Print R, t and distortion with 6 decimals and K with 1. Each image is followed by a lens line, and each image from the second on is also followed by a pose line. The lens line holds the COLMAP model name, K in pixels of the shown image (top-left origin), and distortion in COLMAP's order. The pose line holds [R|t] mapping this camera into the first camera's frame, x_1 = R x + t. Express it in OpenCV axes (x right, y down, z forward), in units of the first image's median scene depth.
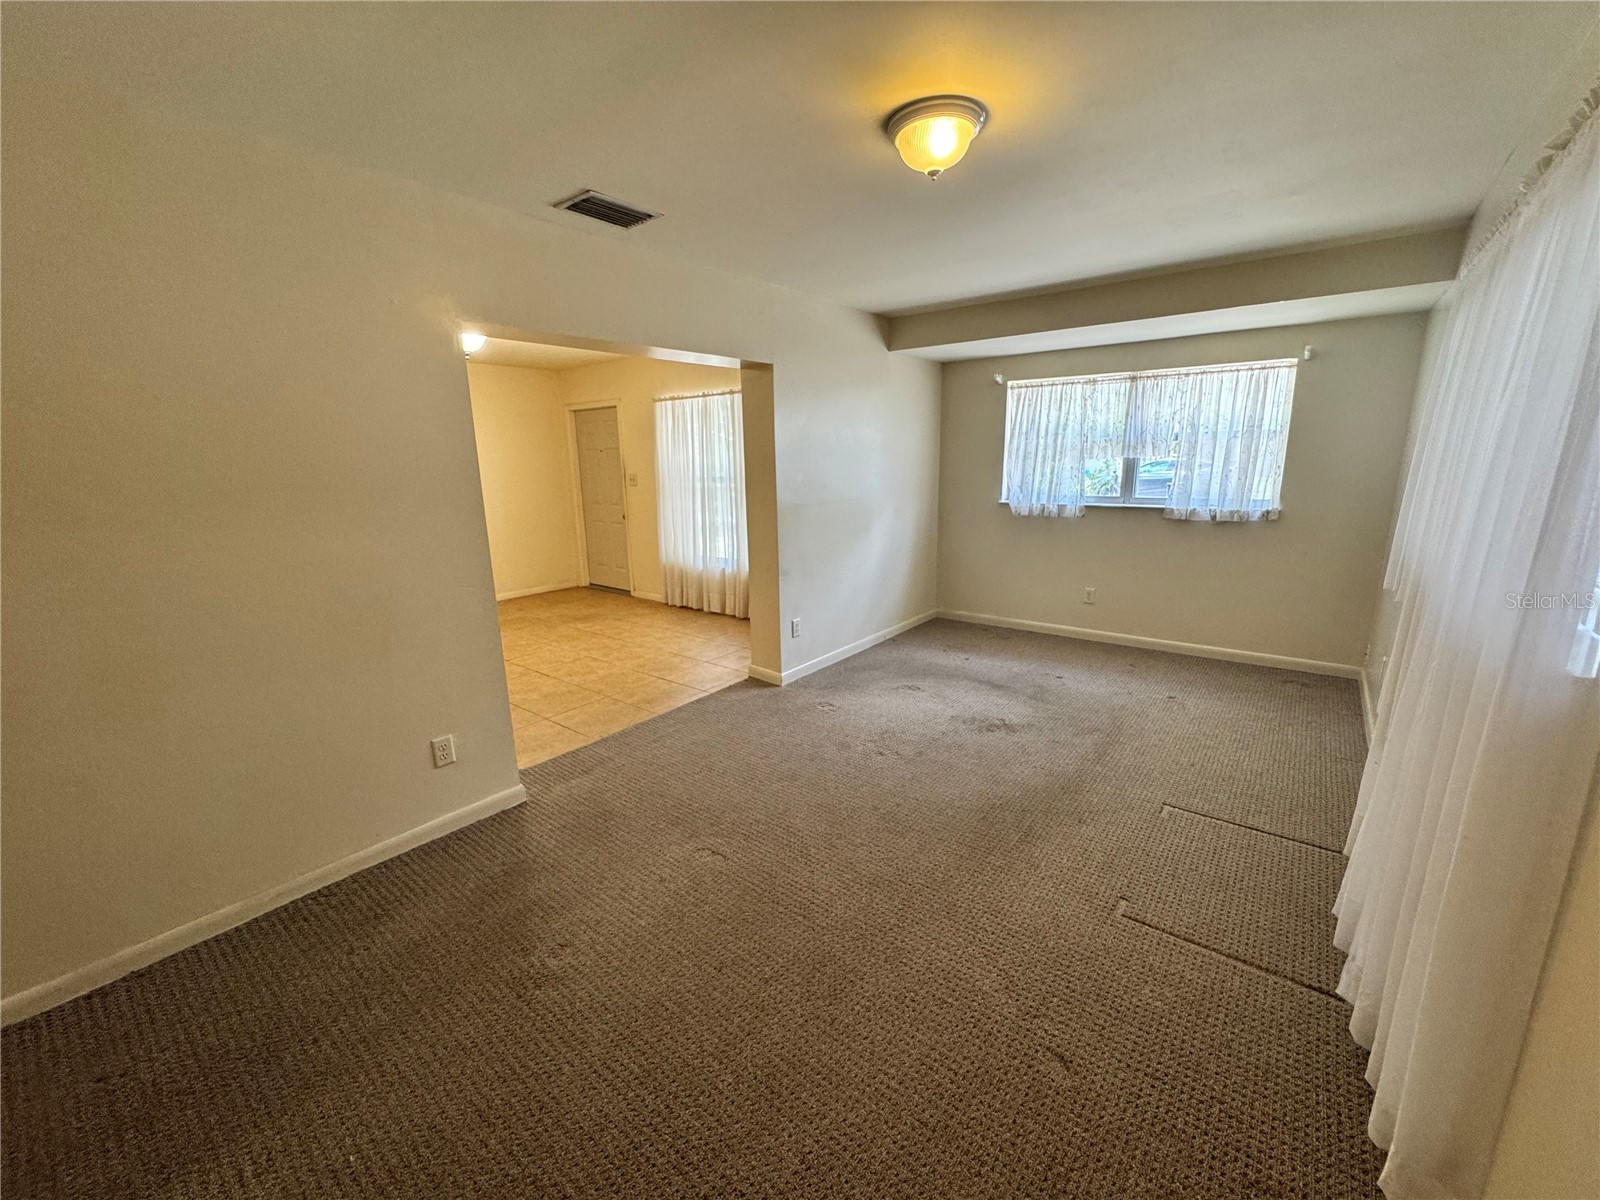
lens RADIAL K [[642.2, 0, 798.6], [0, 642.2, 599.5], [0, 0, 1]] dist [-0.004399, 0.000834]
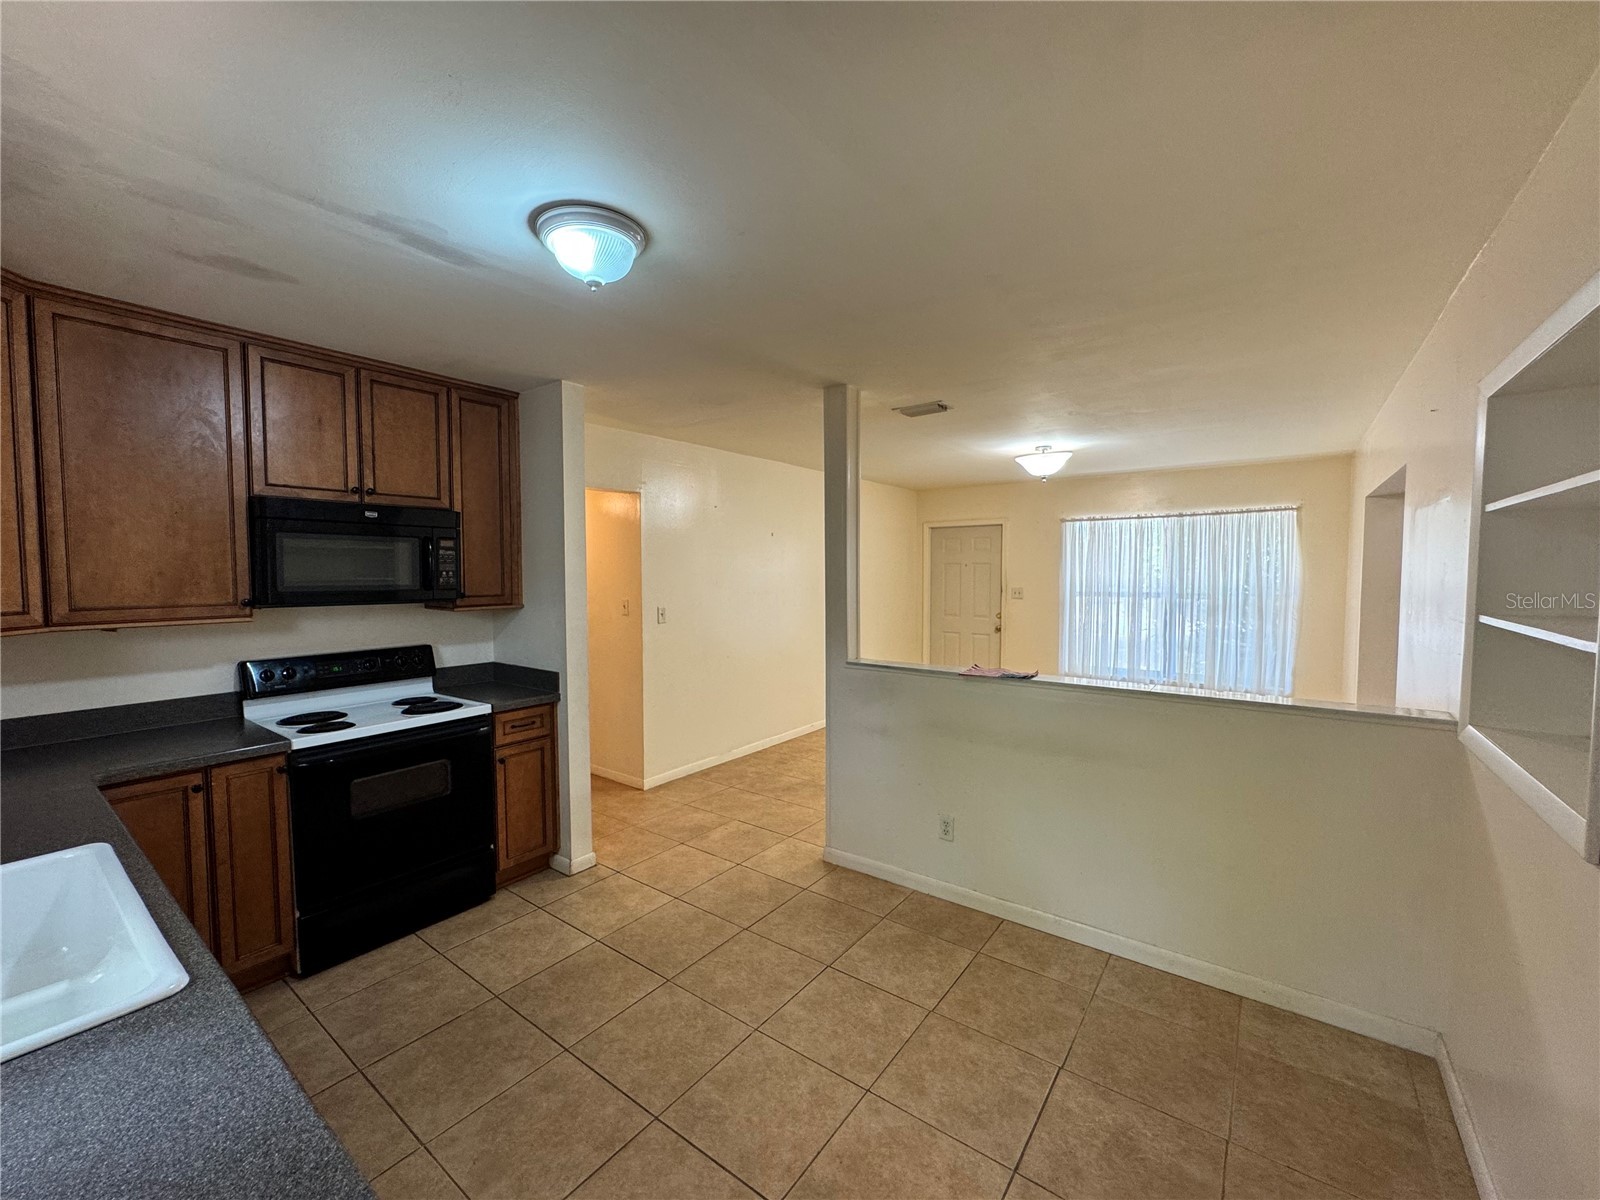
lens RADIAL K [[642.2, 0, 797.7], [0, 642.2, 601.5], [0, 0, 1]] dist [-0.004399, 0.000834]
pose [[0.999516, 0.015542, 0.026964, -0.930063], [-0.010681, 0.985064, -0.171858, 0.013127], [-0.029232, 0.171486, 0.984753, -0.015970]]
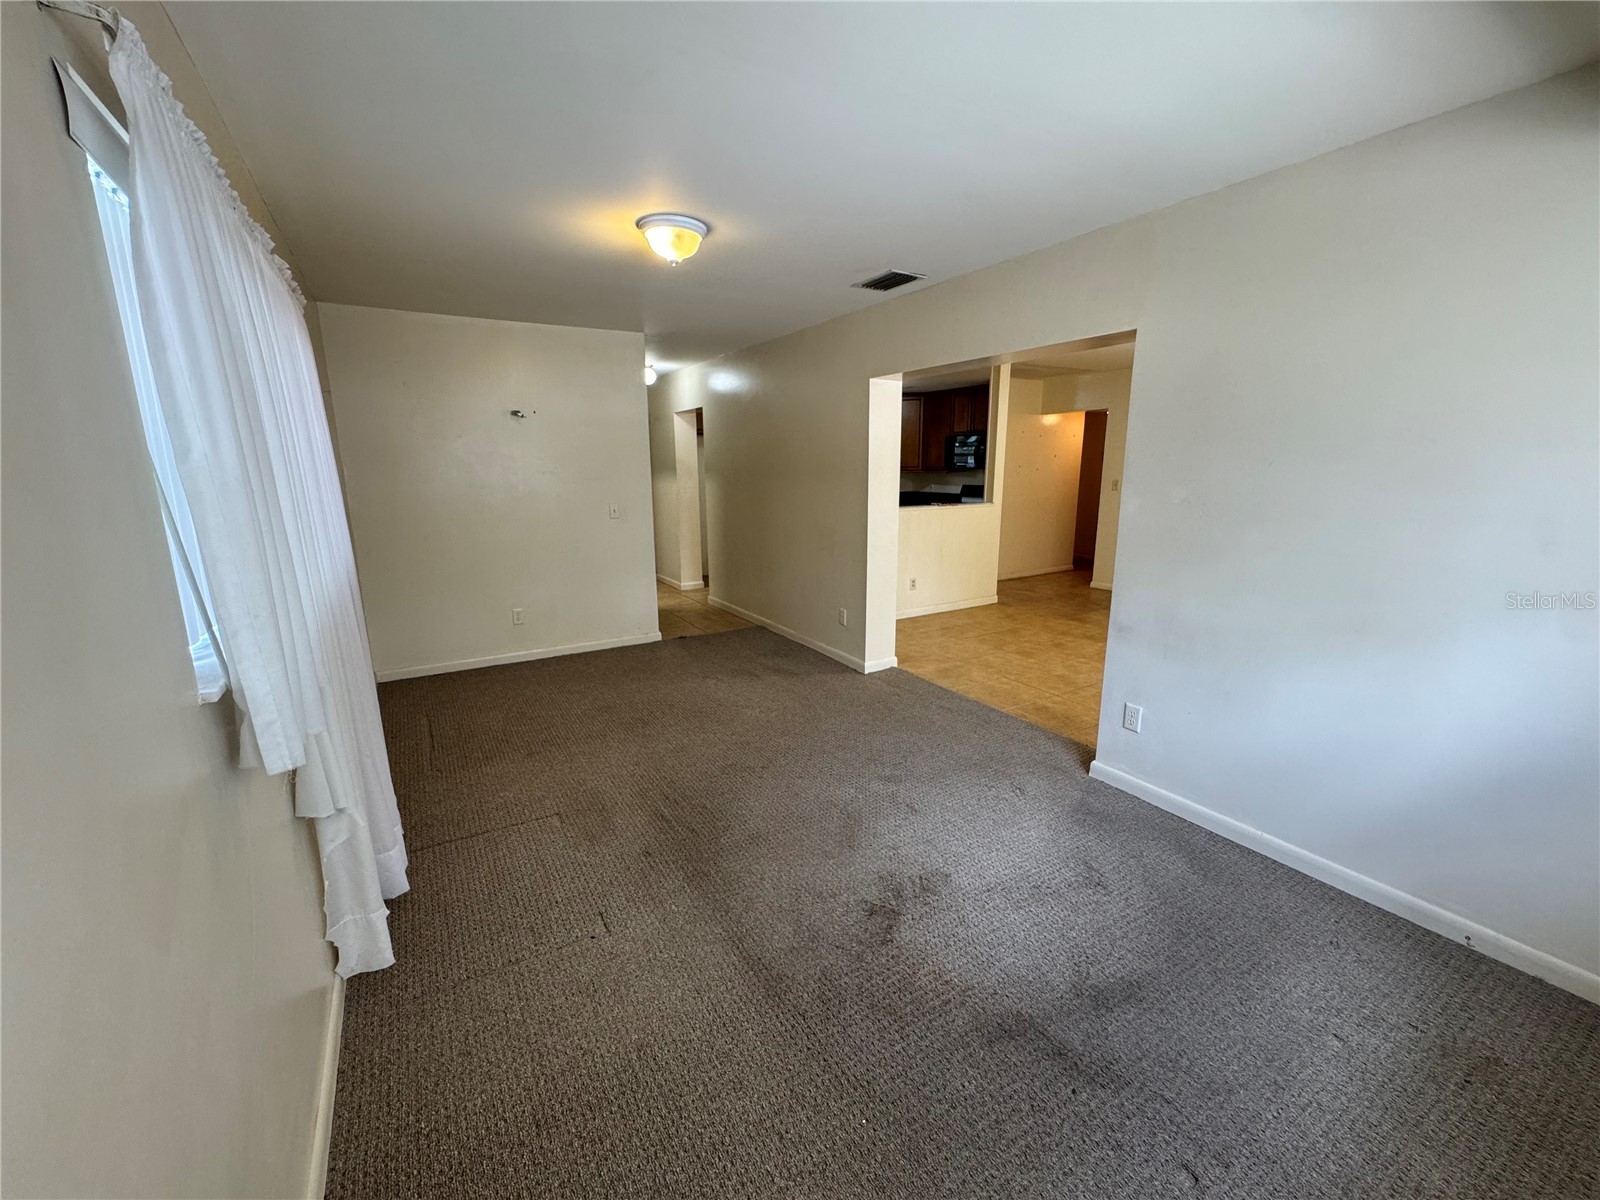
lens RADIAL K [[642.2, 0, 802.1], [0, 642.2, 604.6], [0, 0, 1]] dist [-0.004399, 0.000834]
pose [[-0.344426, 0.225411, -0.911351, 0.645779], [-0.194311, 0.932611, 0.304105, -0.186977], [0.918484, 0.281828, -0.277416, 0.773341]]
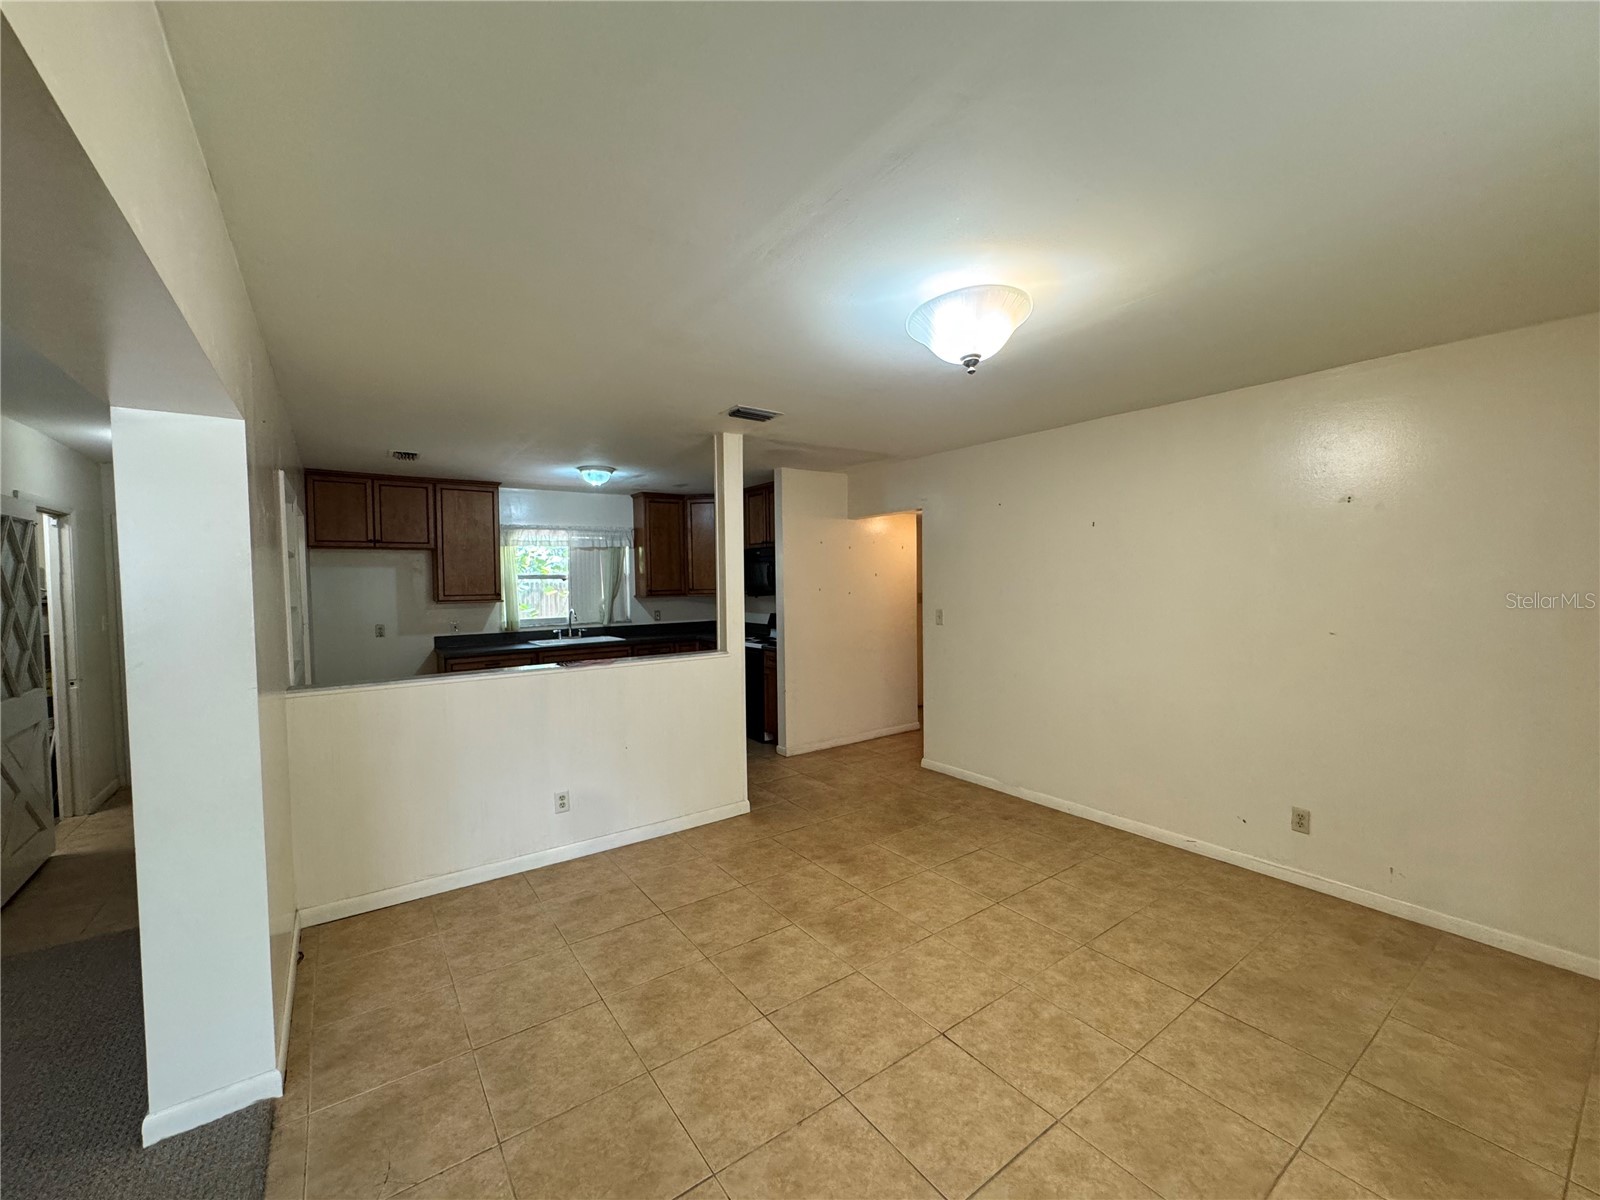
lens RADIAL K [[642.2, 0, 799.3], [0, 642.2, 603.2], [0, 0, 1]] dist [-0.004399, 0.000834]
pose [[-0.275154, 0.063870, -0.959276, -0.028347], [-0.192947, 0.973821, 0.120182, -0.237951], [0.941840, 0.218158, -0.255627, 1.008014]]
